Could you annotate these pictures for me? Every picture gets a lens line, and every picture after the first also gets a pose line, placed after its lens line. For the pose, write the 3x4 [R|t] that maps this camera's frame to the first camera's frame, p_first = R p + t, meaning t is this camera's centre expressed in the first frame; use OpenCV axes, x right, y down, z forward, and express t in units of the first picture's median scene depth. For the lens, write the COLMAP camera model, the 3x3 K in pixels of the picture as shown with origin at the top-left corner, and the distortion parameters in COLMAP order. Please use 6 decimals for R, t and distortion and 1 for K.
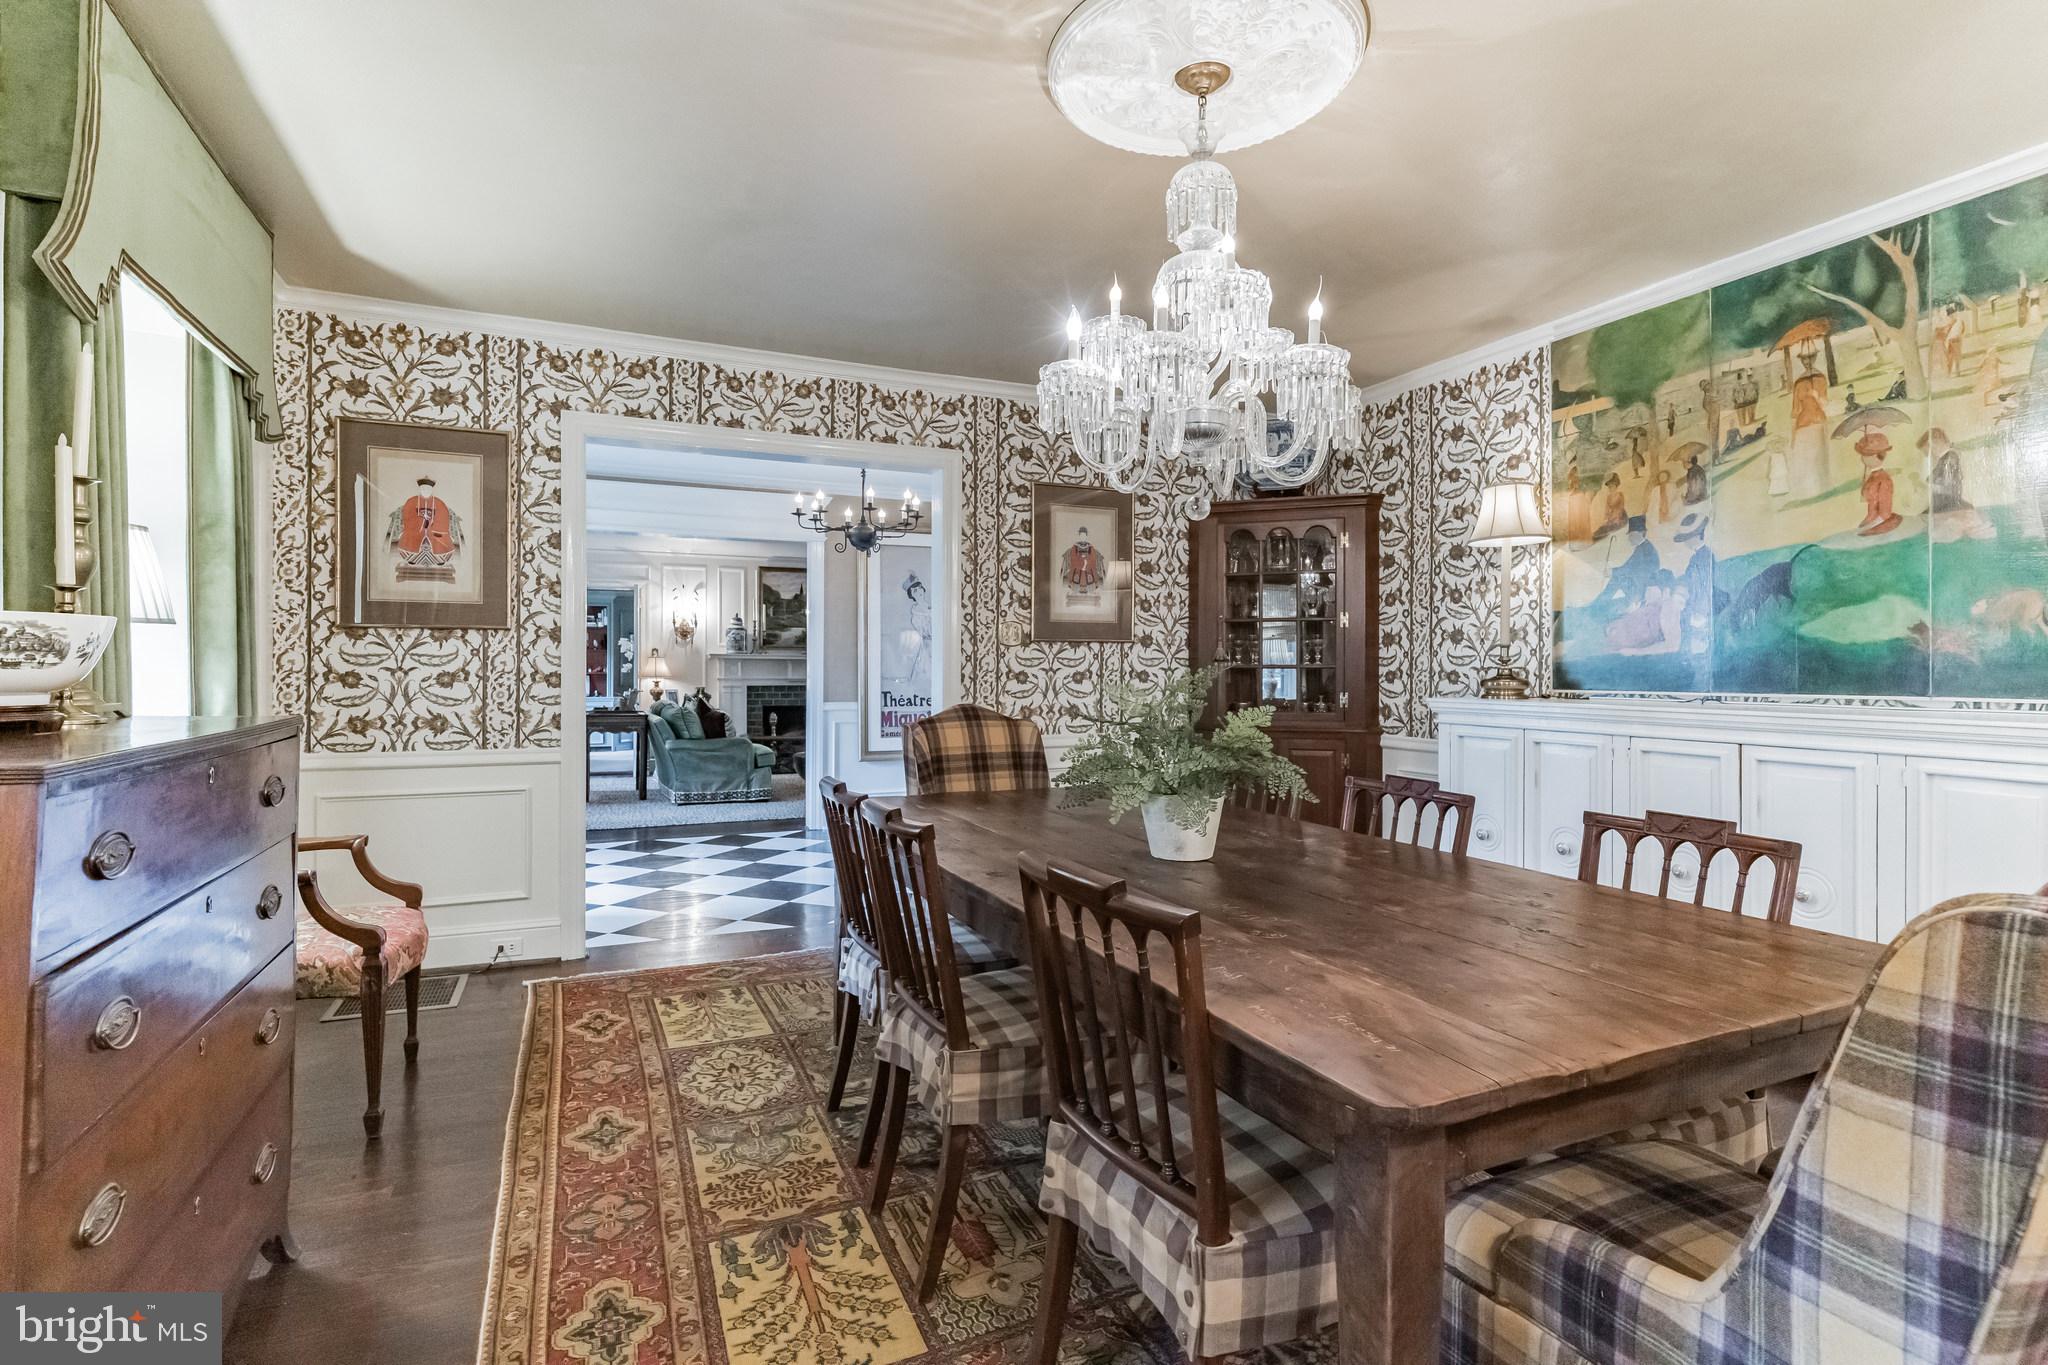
lens RADIAL K [[995.3, 0, 1023.4], [0, 995.3, 677.2], [0, 0, 1]] dist [0.000074, 0.000929]
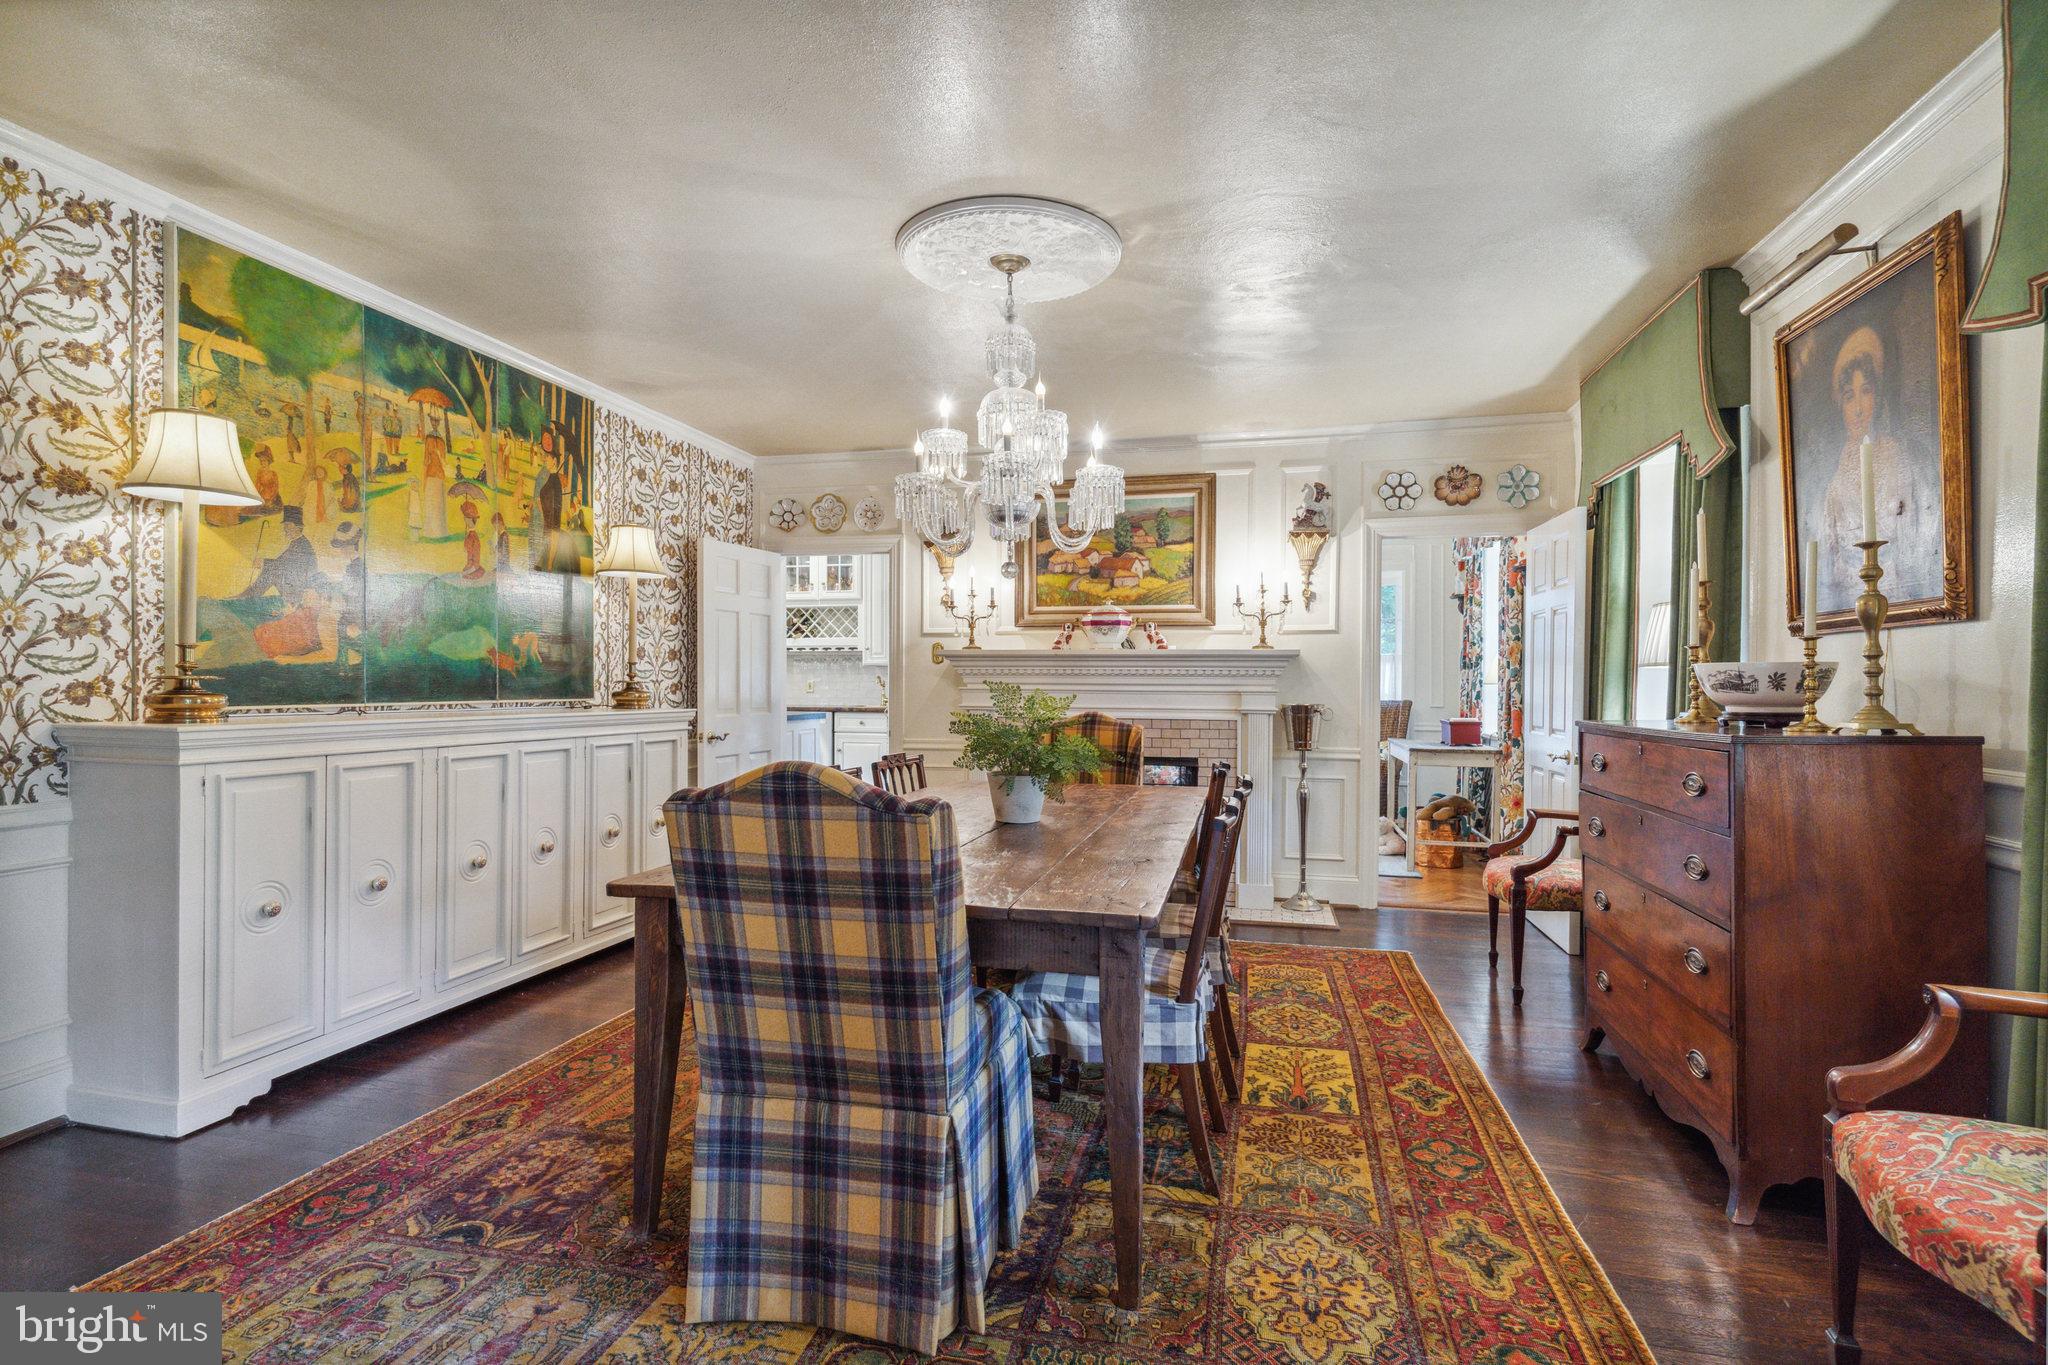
lens RADIAL K [[995.3, 0, 1018.7], [0, 995.3, 682.0], [0, 0, 1]] dist [0.000074, 0.000929]
pose [[-0.793243, -0.004953, 0.608885, -0.515817], [-0.001710, 0.999981, 0.005907, -0.015500], [-0.608903, 0.003644, -0.793237, 1.578484]]
